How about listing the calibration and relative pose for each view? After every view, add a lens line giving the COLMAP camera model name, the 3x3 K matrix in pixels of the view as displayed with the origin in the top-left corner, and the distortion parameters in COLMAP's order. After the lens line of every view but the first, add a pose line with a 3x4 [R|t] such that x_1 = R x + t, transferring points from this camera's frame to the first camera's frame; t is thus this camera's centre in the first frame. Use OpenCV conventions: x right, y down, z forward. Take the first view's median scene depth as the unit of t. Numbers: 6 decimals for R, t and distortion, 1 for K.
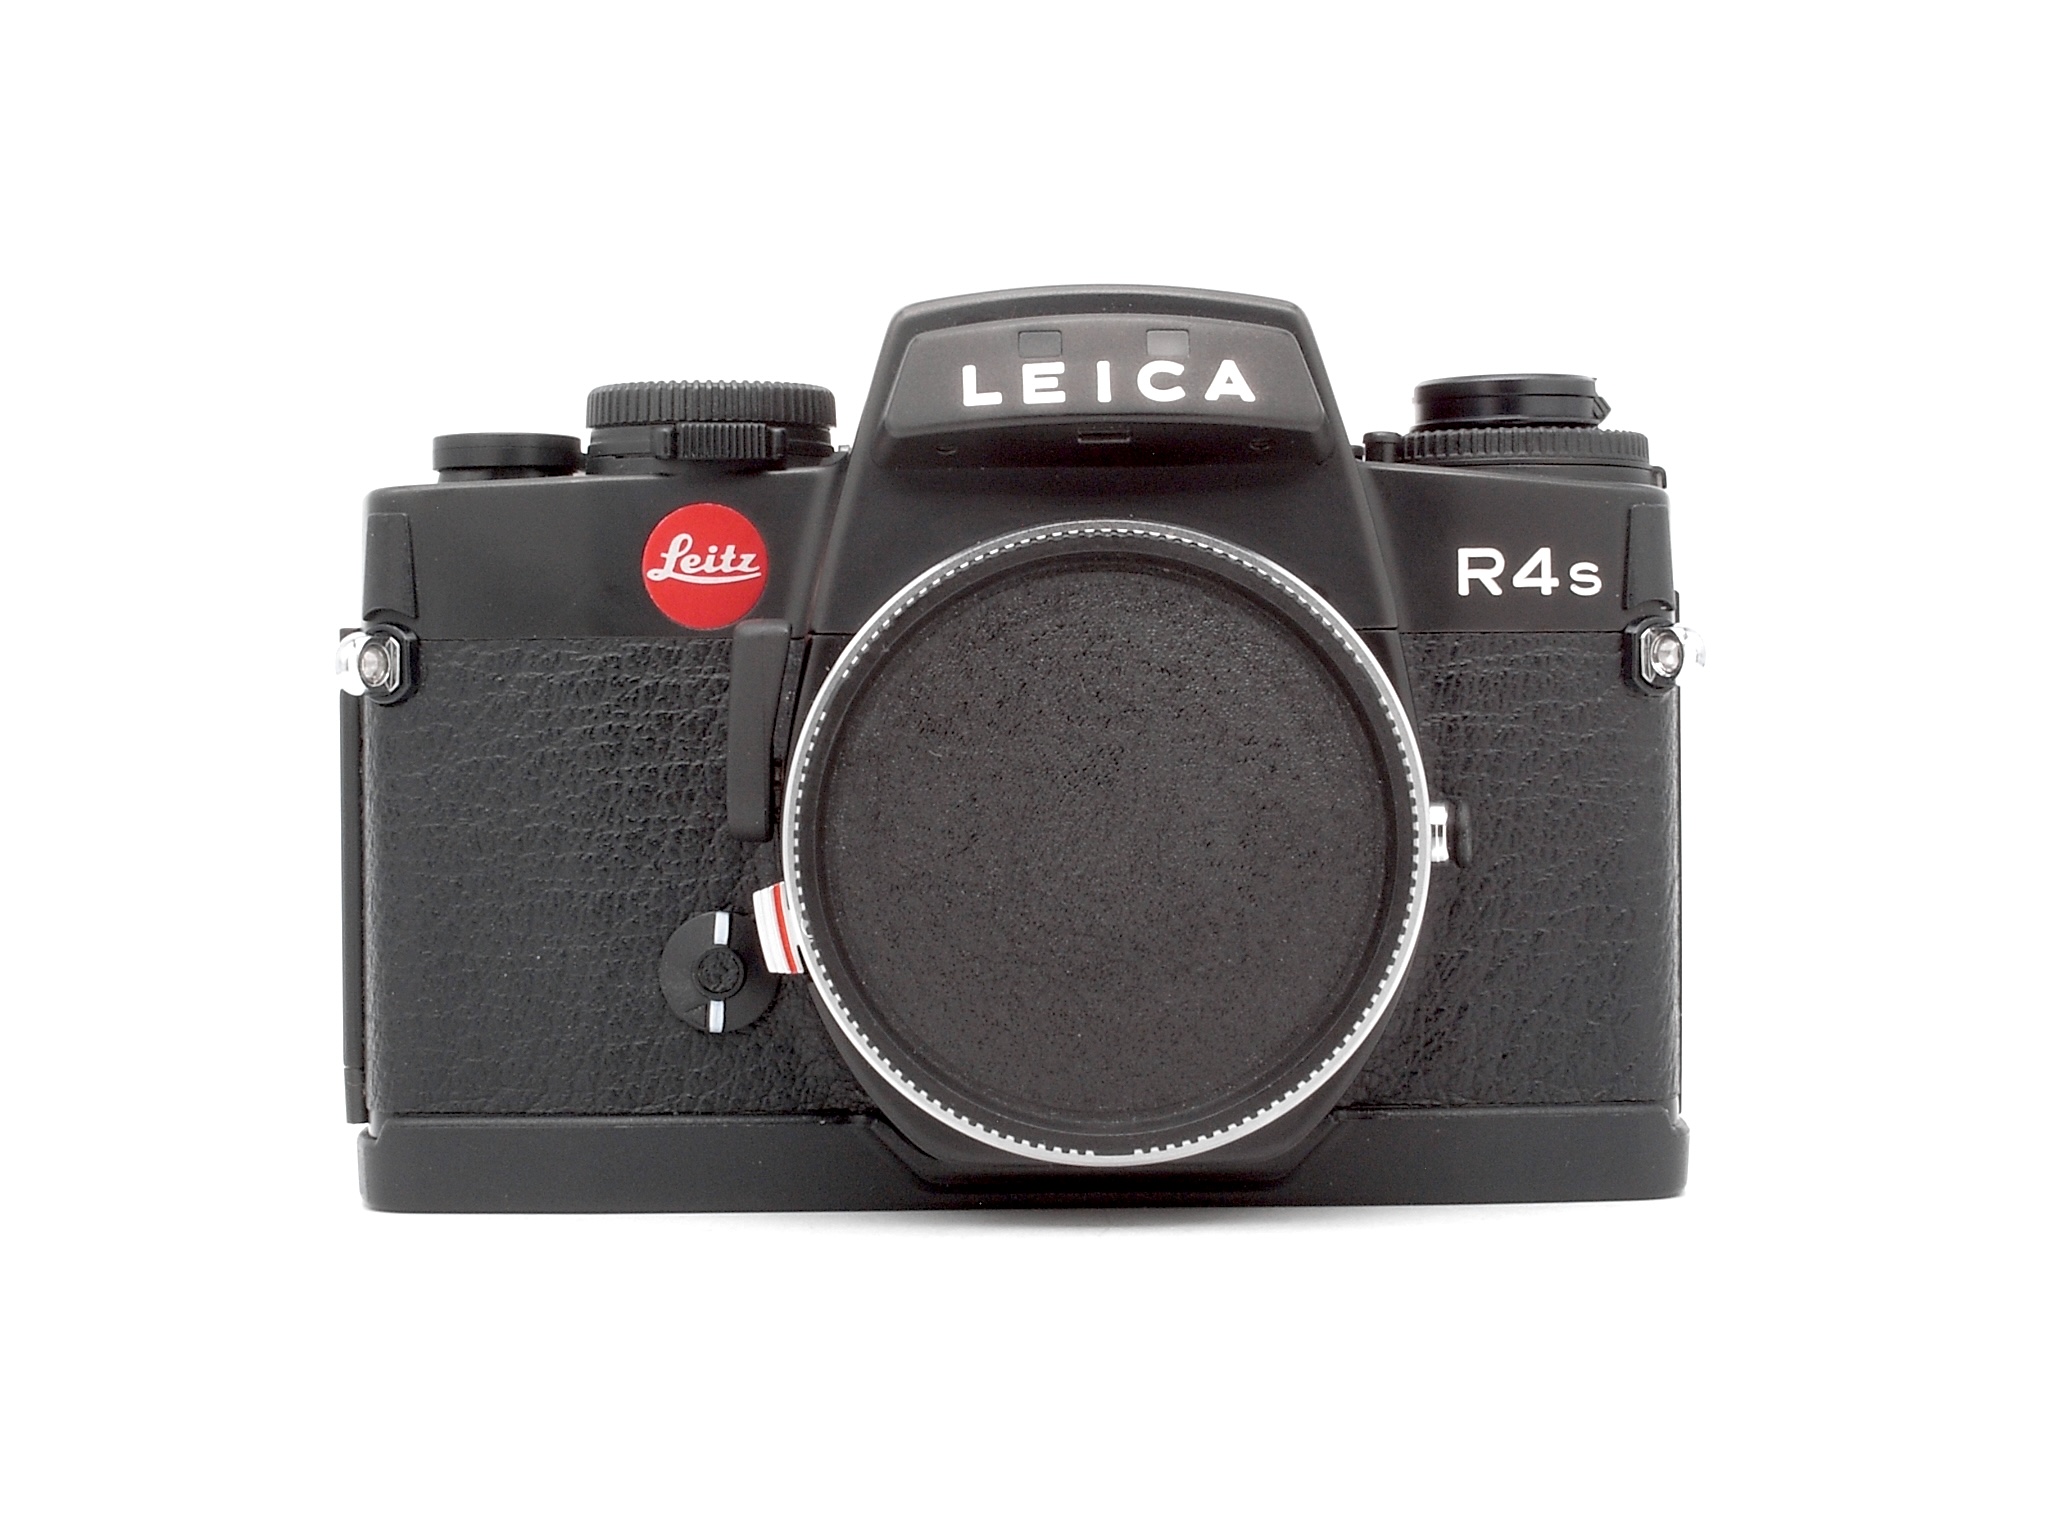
lens RADIAL K [[4250.6, 0, 1024.8], [0, 4250.6, 755.8], [0, 0, 1]] dist [0.326513, 0.000000]
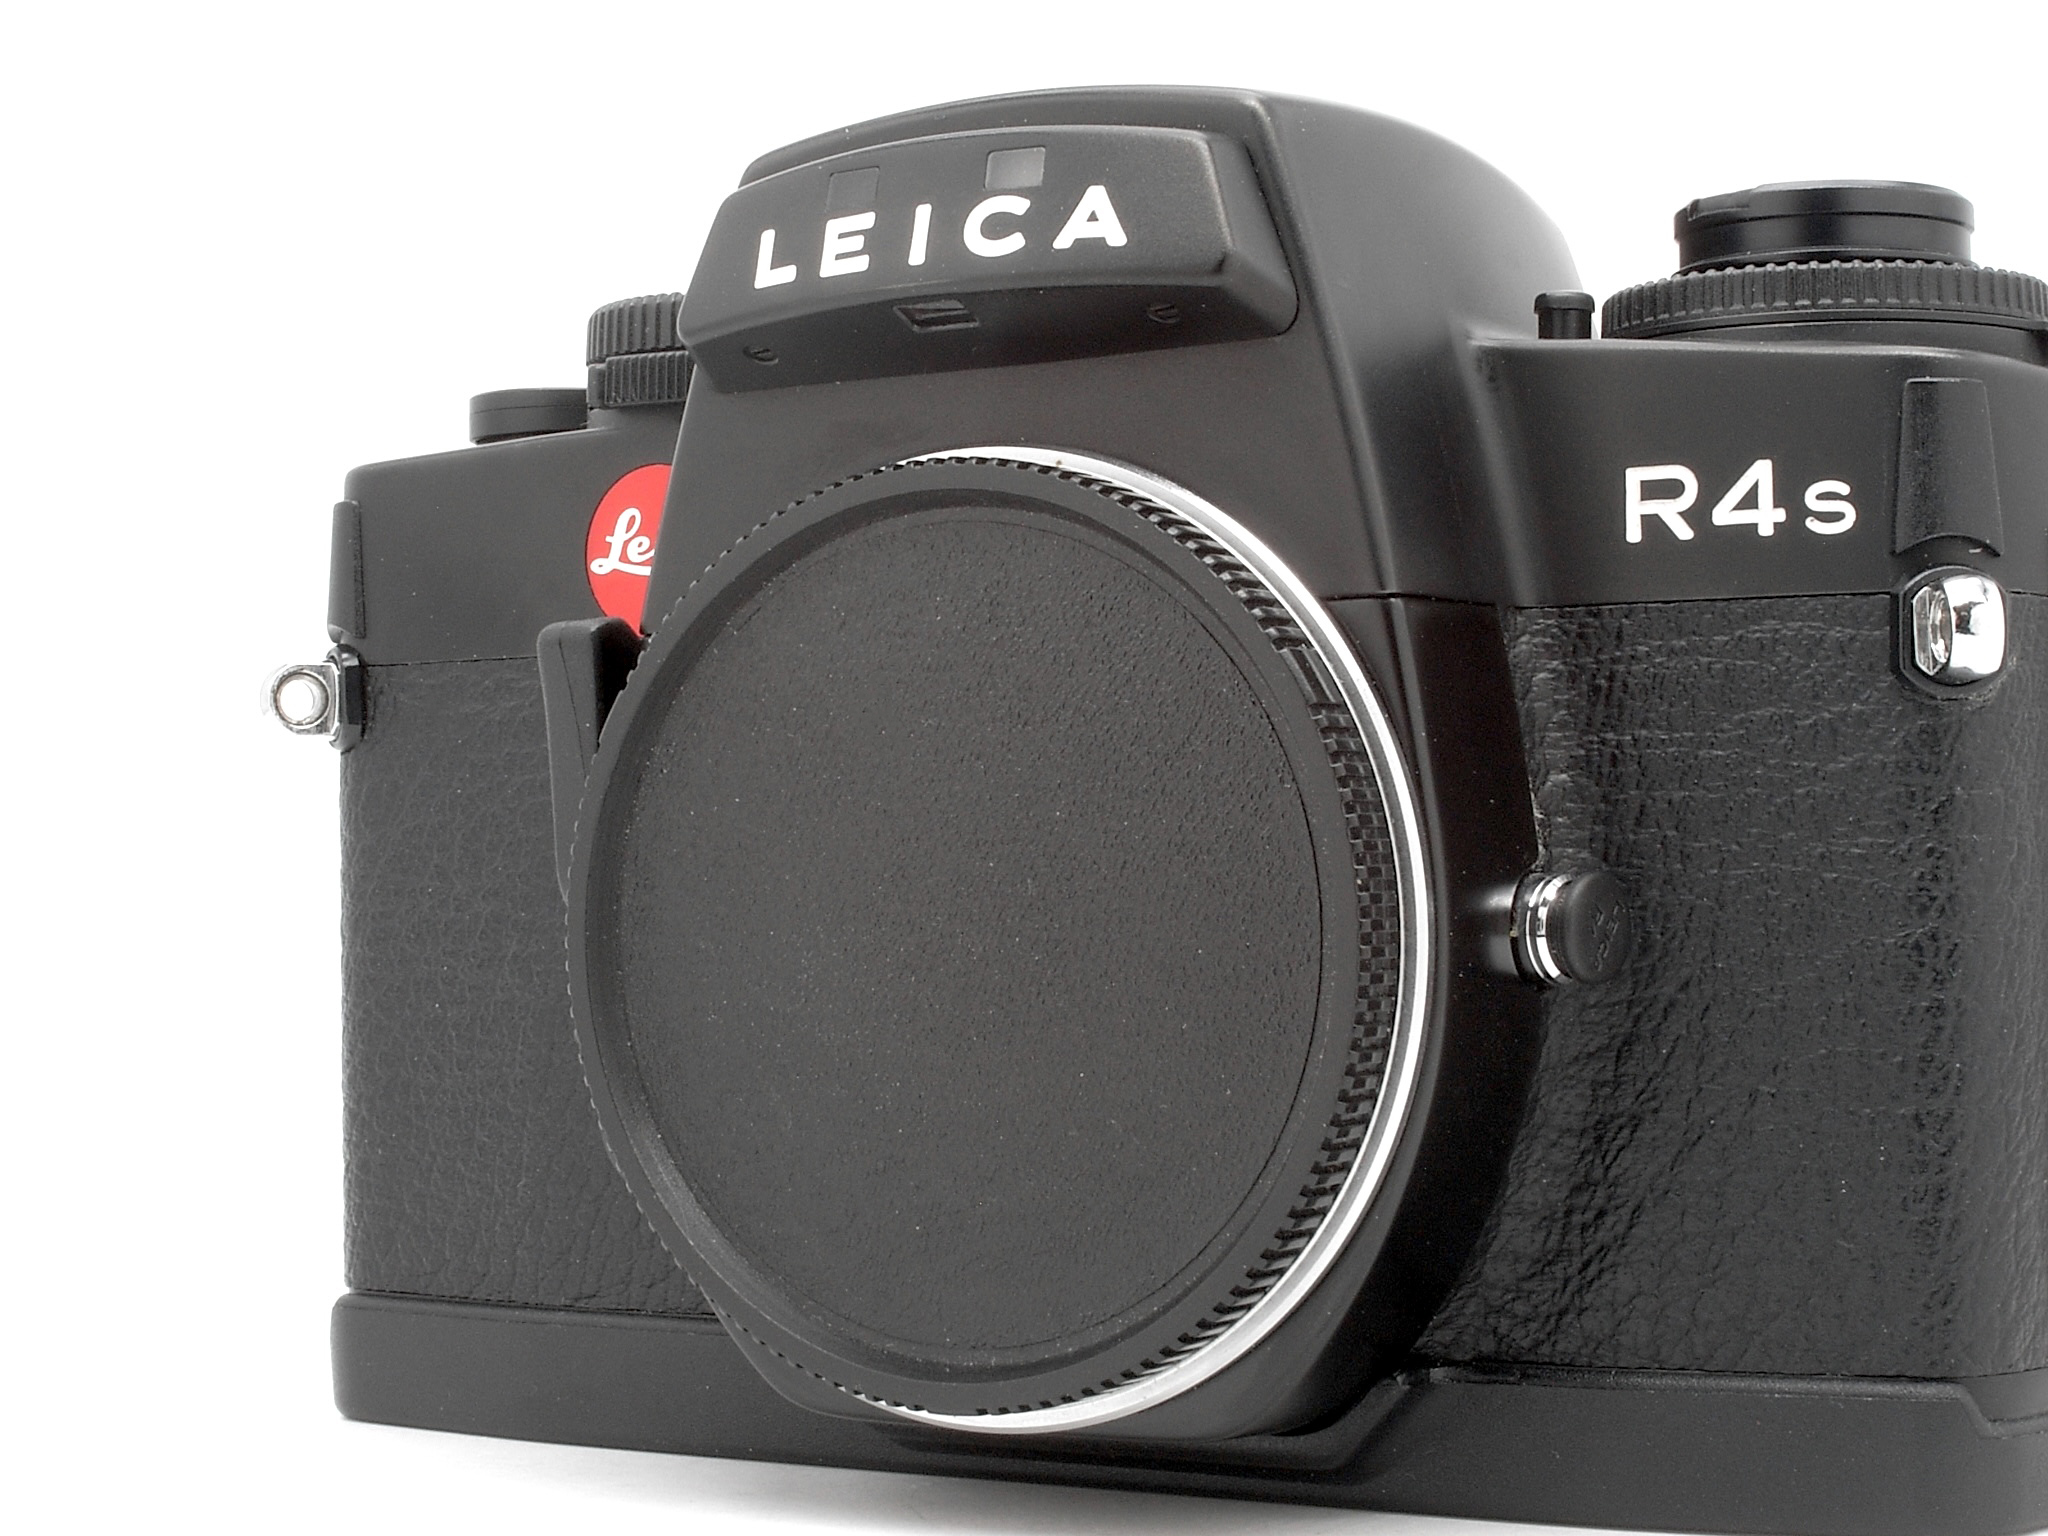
lens RADIAL K [[4250.6, 0, 1021.5], [0, 4250.6, 783.5], [0, 0, 1]] dist [0.326513, 0.000000]
pose [[0.821414, -0.014828, -0.570140, 0.383541], [-0.001316, 0.999610, -0.027893, 0.014652], [0.570331, 0.023662, 0.821074, 0.440158]]
